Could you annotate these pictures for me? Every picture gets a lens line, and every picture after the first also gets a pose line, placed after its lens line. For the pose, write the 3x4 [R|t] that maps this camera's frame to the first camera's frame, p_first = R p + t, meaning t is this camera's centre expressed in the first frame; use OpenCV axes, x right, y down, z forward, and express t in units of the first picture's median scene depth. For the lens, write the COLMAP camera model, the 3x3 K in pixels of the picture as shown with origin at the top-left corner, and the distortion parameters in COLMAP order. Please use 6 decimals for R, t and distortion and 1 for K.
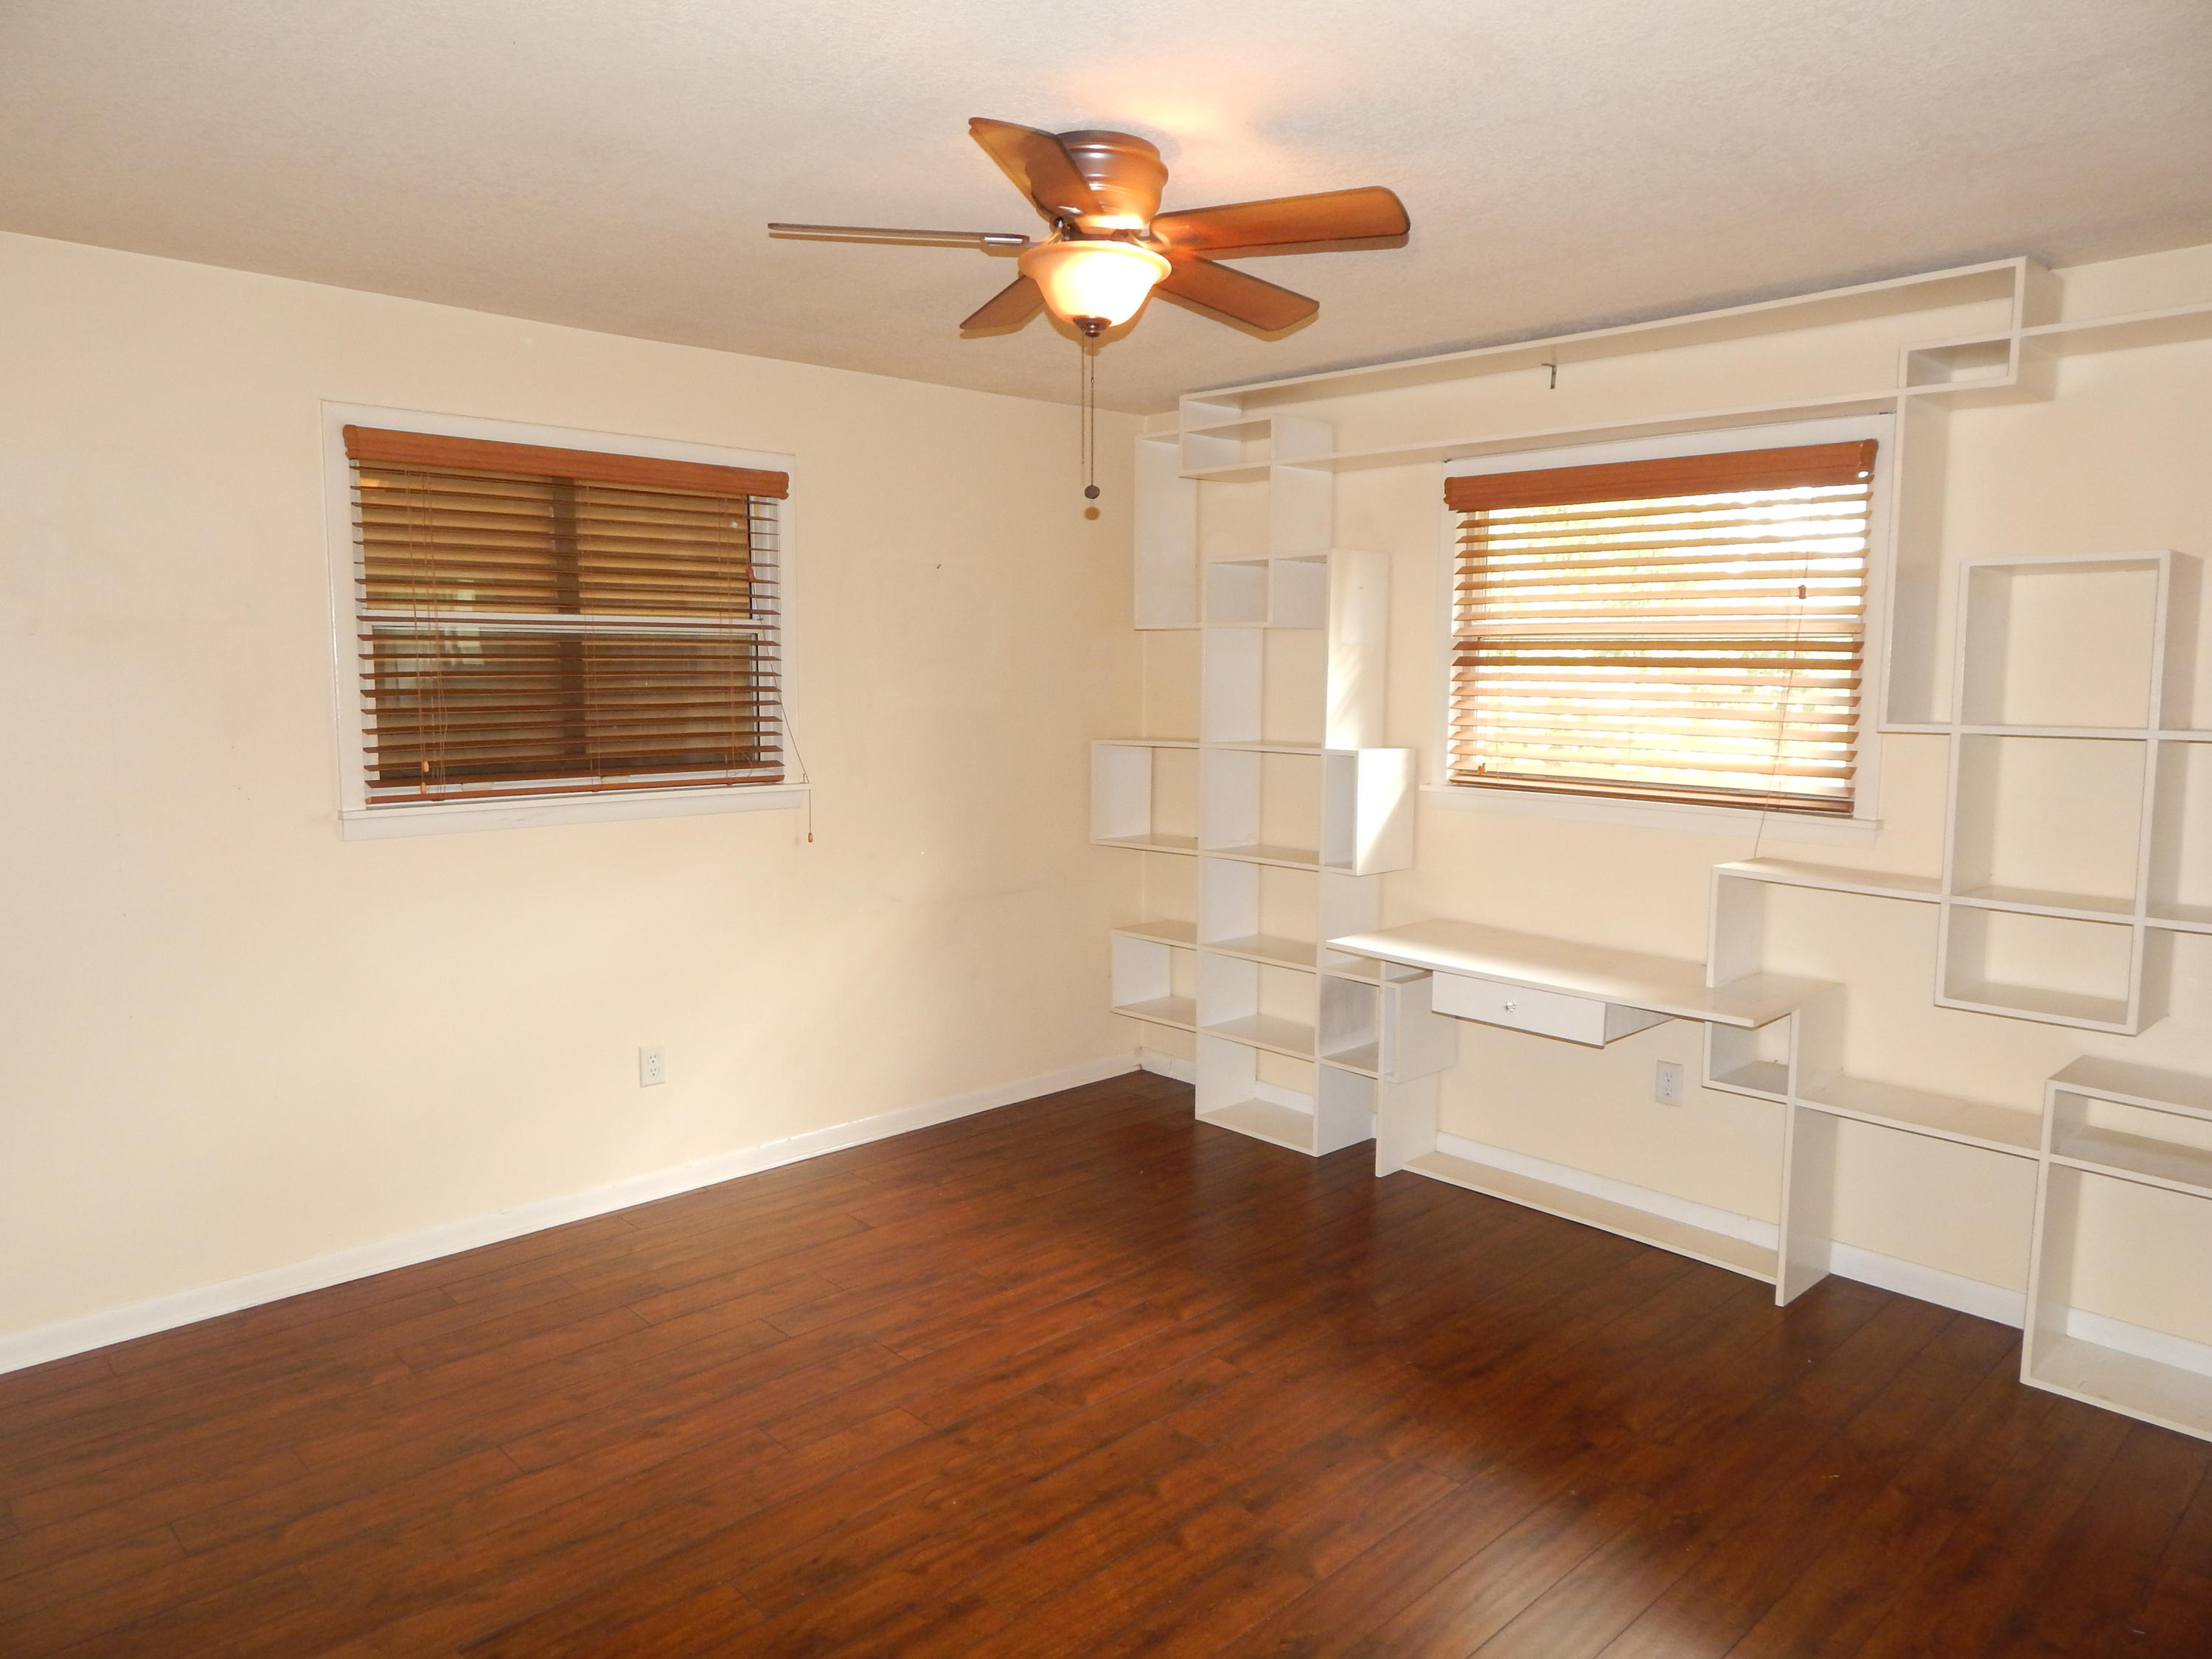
lens RADIAL K [[1462.3, 0, 1106.0], [0, 1462.3, 829.5], [0, 0, 1]] dist [-0.031736, -0.001178]
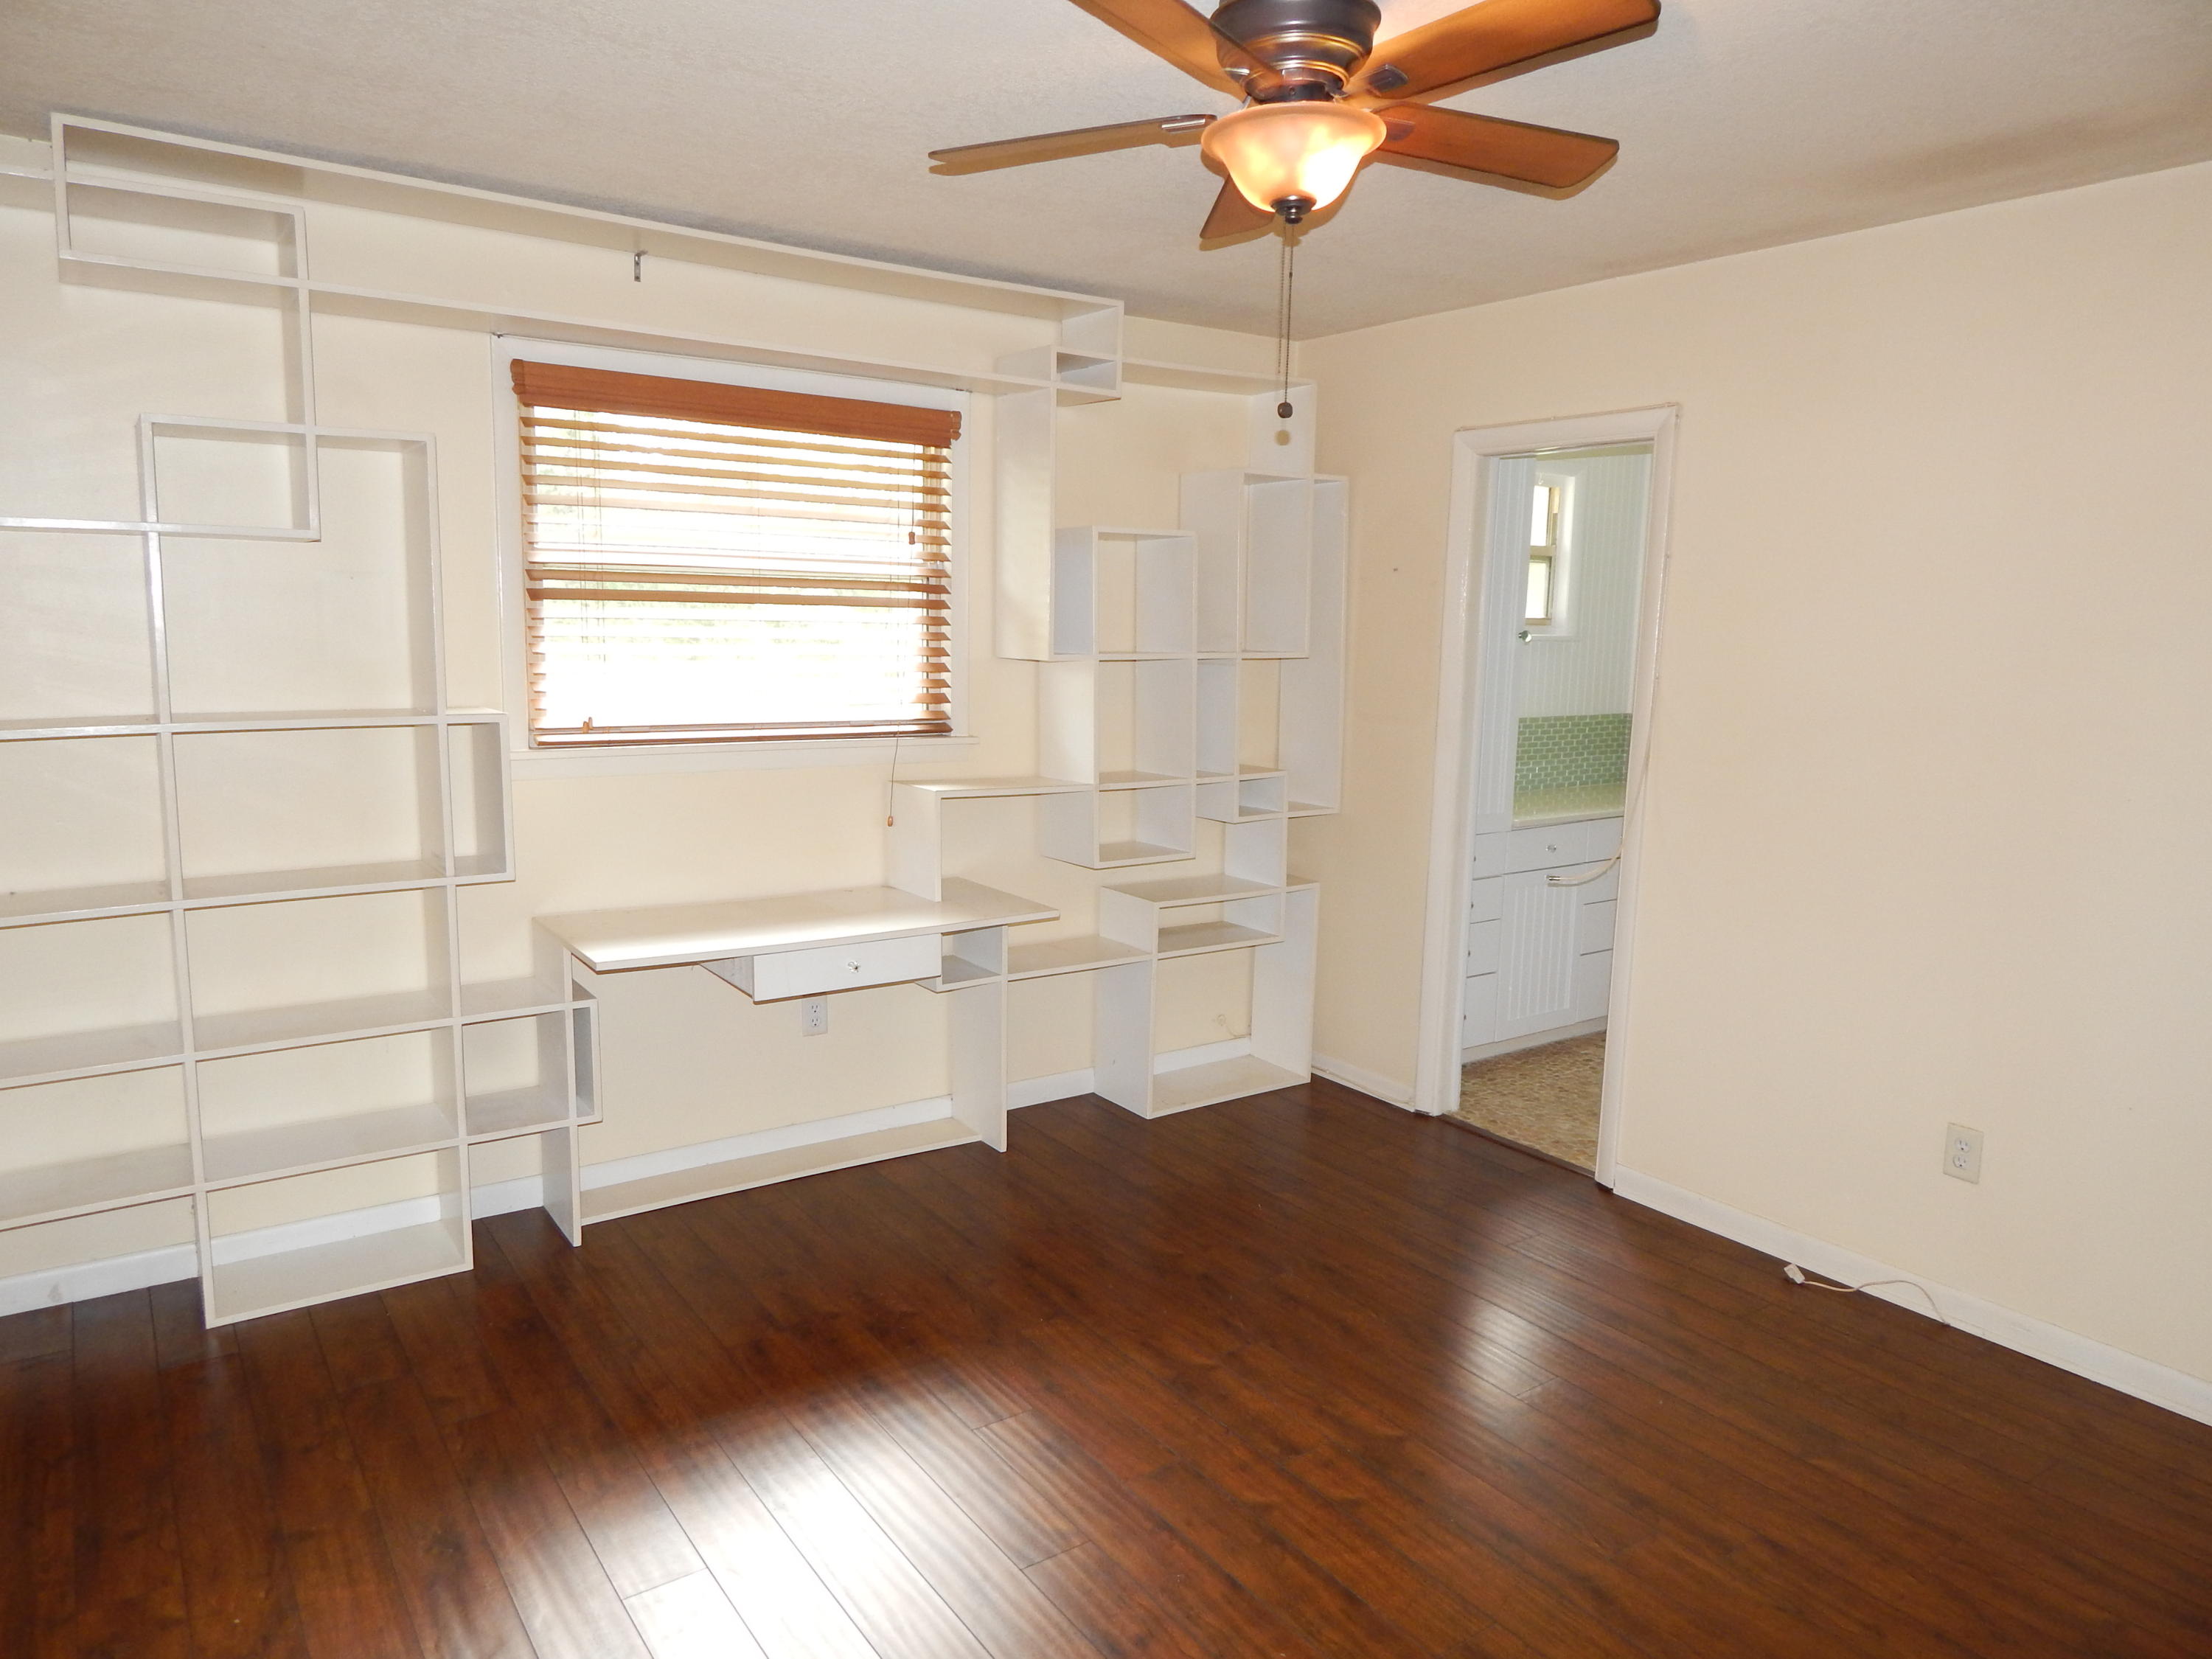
lens RADIAL K [[1460.8, 0, 1117.1], [0, 1460.8, 818.1], [0, 0, 1]] dist [-0.003974, -0.002234]
pose [[0.134089, -0.140501, 0.980958, -0.613527], [0.093273, 0.987293, 0.128659, -0.078970], [-0.986570, 0.074245, 0.145490, 0.680678]]
